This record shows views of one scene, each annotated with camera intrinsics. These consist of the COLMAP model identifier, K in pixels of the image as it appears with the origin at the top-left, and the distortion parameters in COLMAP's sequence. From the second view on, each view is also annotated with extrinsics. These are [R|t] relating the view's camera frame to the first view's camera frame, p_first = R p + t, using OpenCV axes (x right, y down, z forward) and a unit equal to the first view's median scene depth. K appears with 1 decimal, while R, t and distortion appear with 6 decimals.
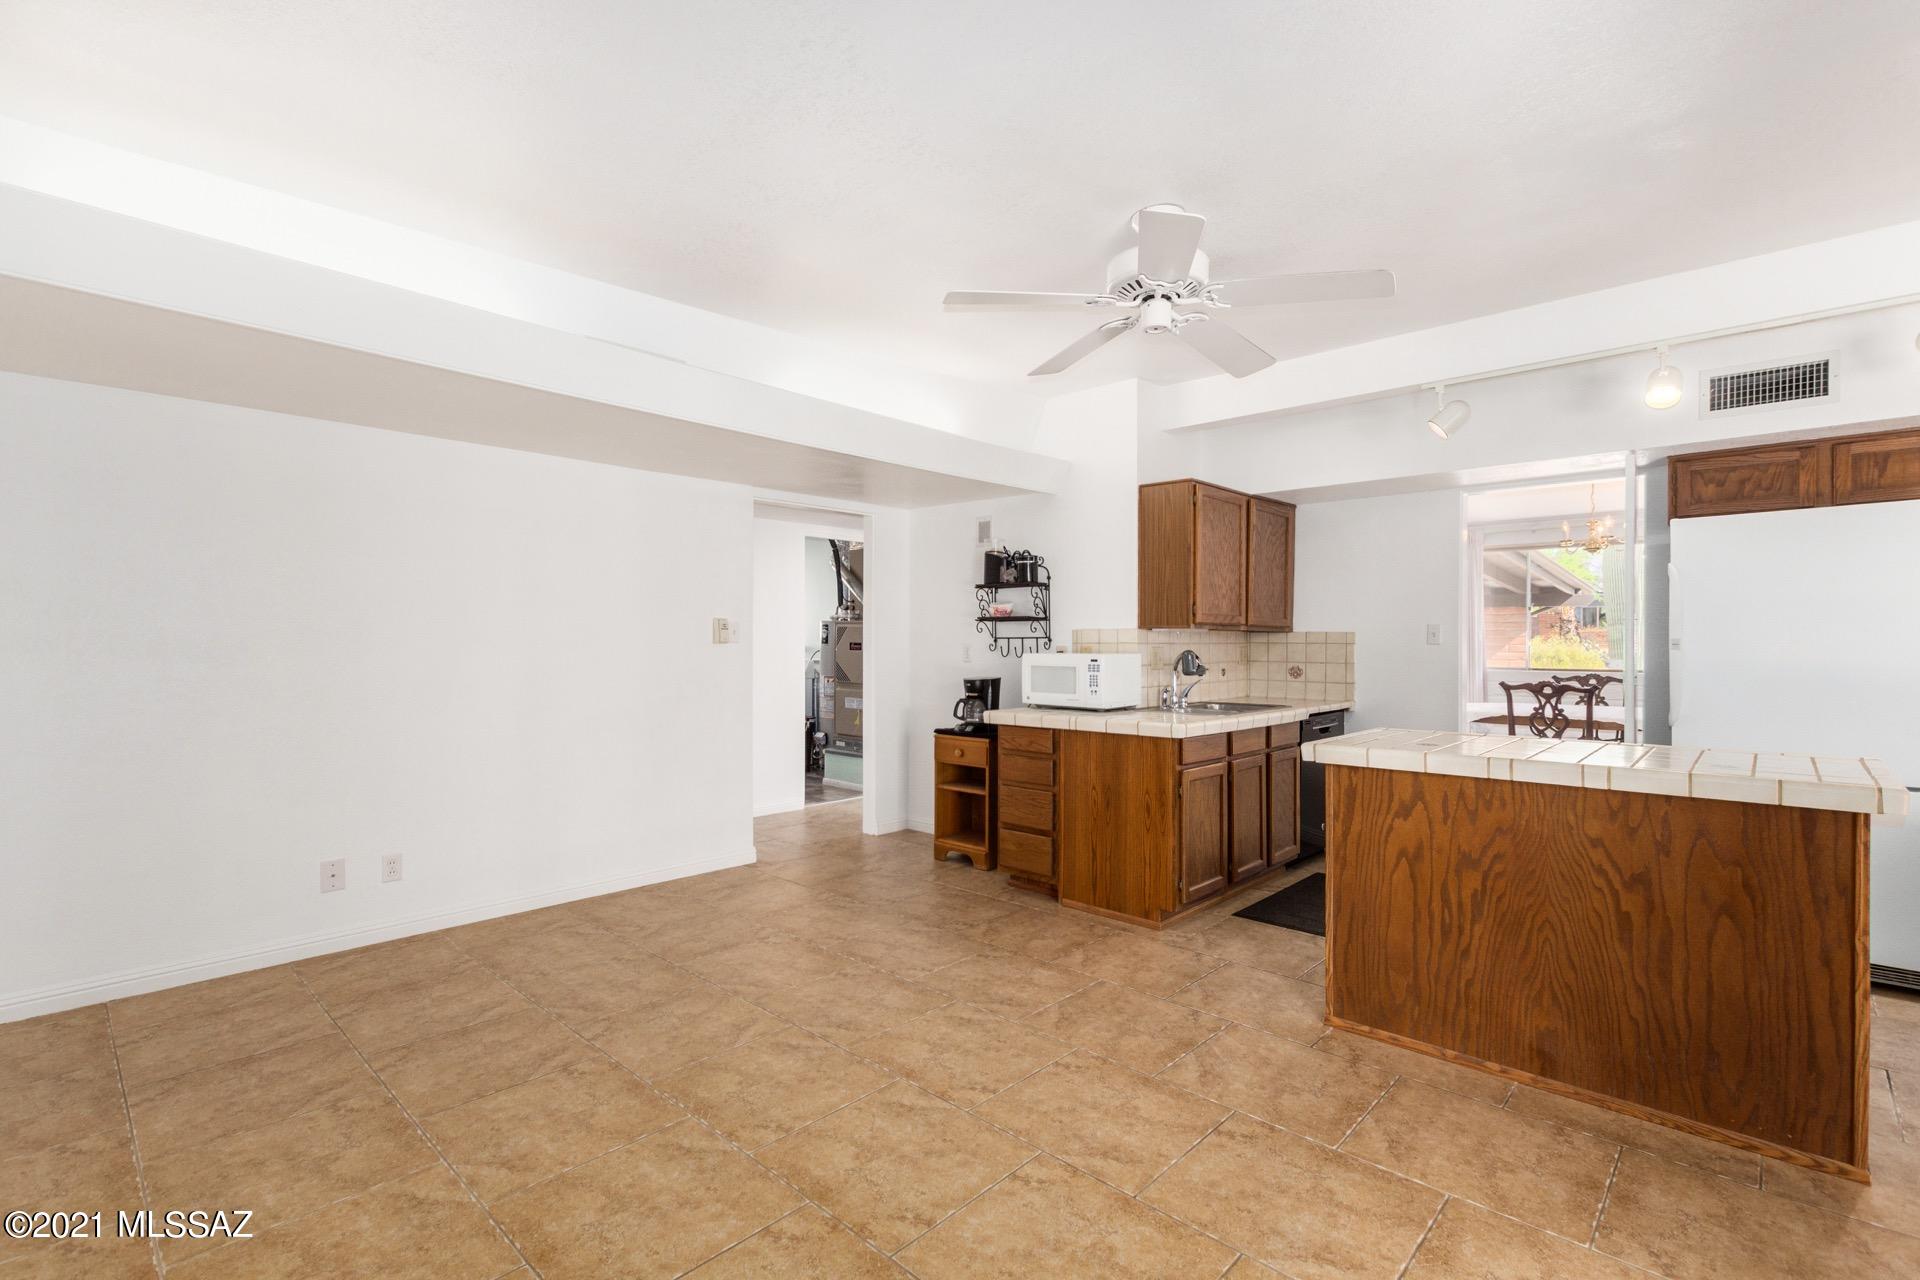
lens RADIAL K [[883.5, 0, 955.4], [0, 883.5, 643.6], [0, 0, 1]] dist [0.001882, 0.000053]
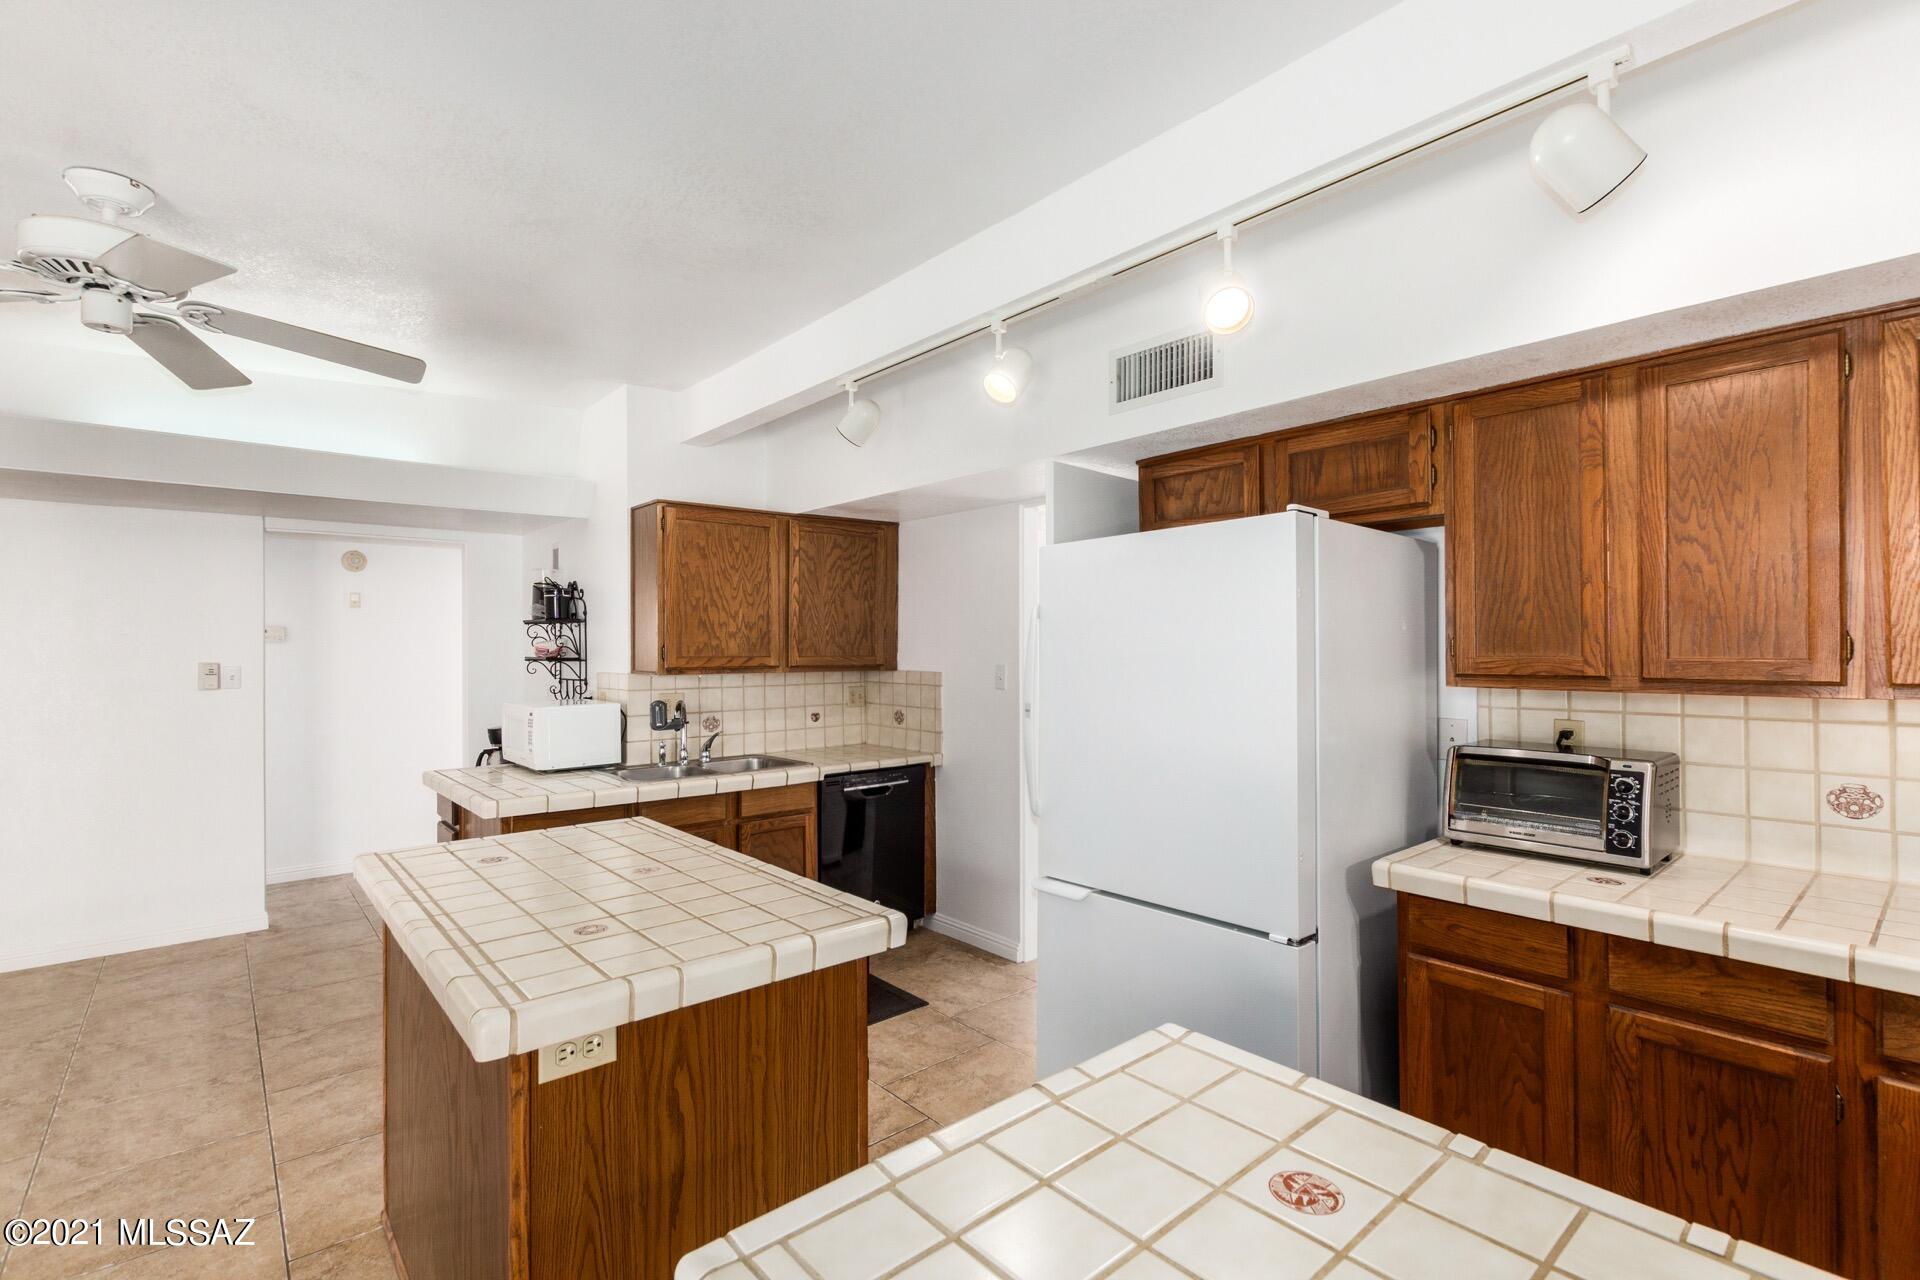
lens RADIAL K [[883.5, 0, 960.4], [0, 883.5, 640.5], [0, 0, 1]] dist [0.001882, 0.000053]
pose [[0.994447, -0.007911, -0.104945, 0.584612], [0.006998, 0.999934, -0.009070, -0.037028], [0.105010, 0.008285, 0.994437, 0.164696]]
